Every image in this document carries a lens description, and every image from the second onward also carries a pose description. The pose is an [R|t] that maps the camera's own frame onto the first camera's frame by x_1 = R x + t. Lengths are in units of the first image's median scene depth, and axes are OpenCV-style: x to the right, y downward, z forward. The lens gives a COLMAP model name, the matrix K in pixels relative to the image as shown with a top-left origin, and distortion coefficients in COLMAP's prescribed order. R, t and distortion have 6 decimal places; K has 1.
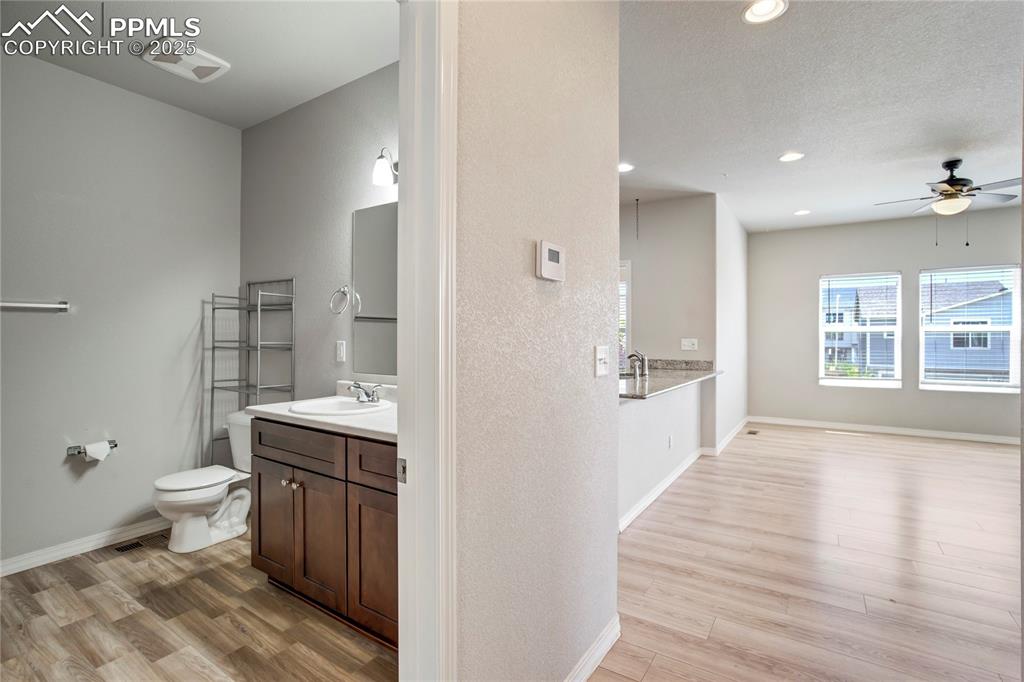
lens RADIAL K [[484.4, 0, 509.7], [0, 484.4, 335.7], [0, 0, 1]] dist [-0.037390, 0.024641]
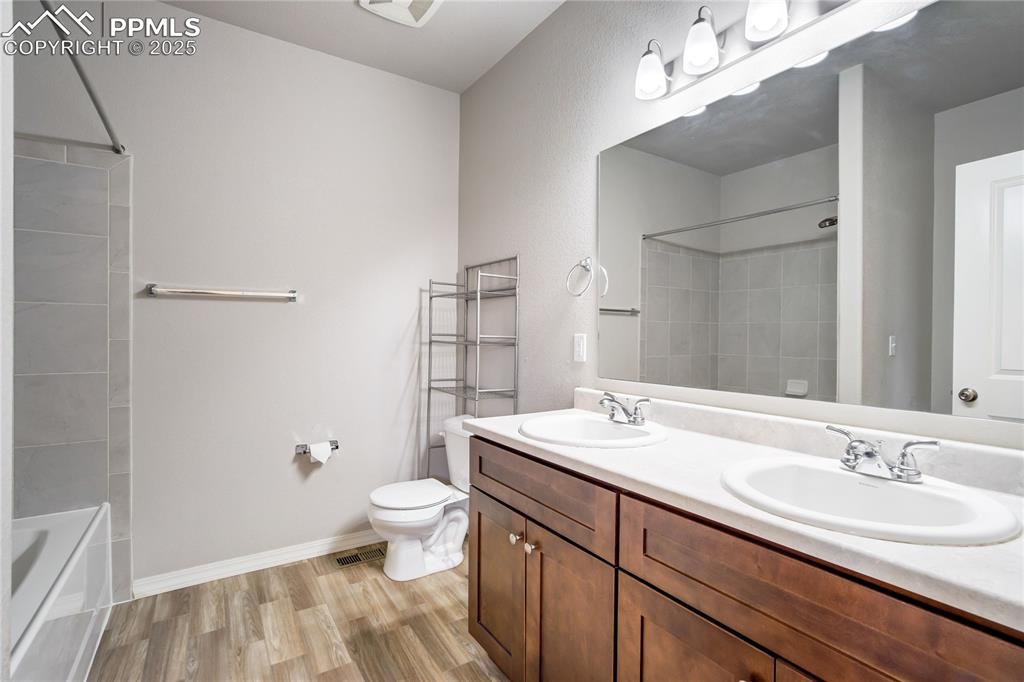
lens RADIAL K [[481.0, 0, 512.0], [0, 481.0, 341.0], [0, 0, 1]] dist [-0.035719, 0.016838]
pose [[0.920702, 0.009583, -0.390148, -0.162631], [-0.006377, 0.999934, 0.009510, 0.016048], [0.390213, -0.006268, 0.920703, 0.292297]]
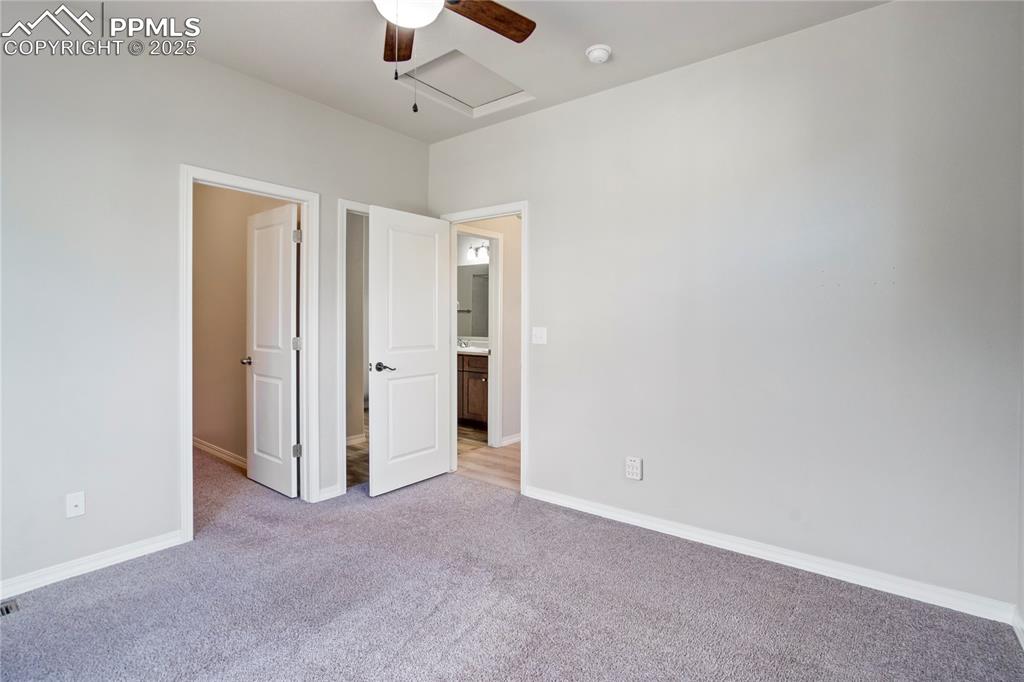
lens RADIAL K [[481.0, 0, 512.0], [0, 481.0, 341.0], [0, 0, 1]] dist [-0.035719, 0.016838]
pose [[0.997398, 0.012110, -0.071070, 0.102635], [-0.009476, 0.999260, 0.037273, 0.012253], [0.071468, -0.036503, 0.996775, -1.247313]]
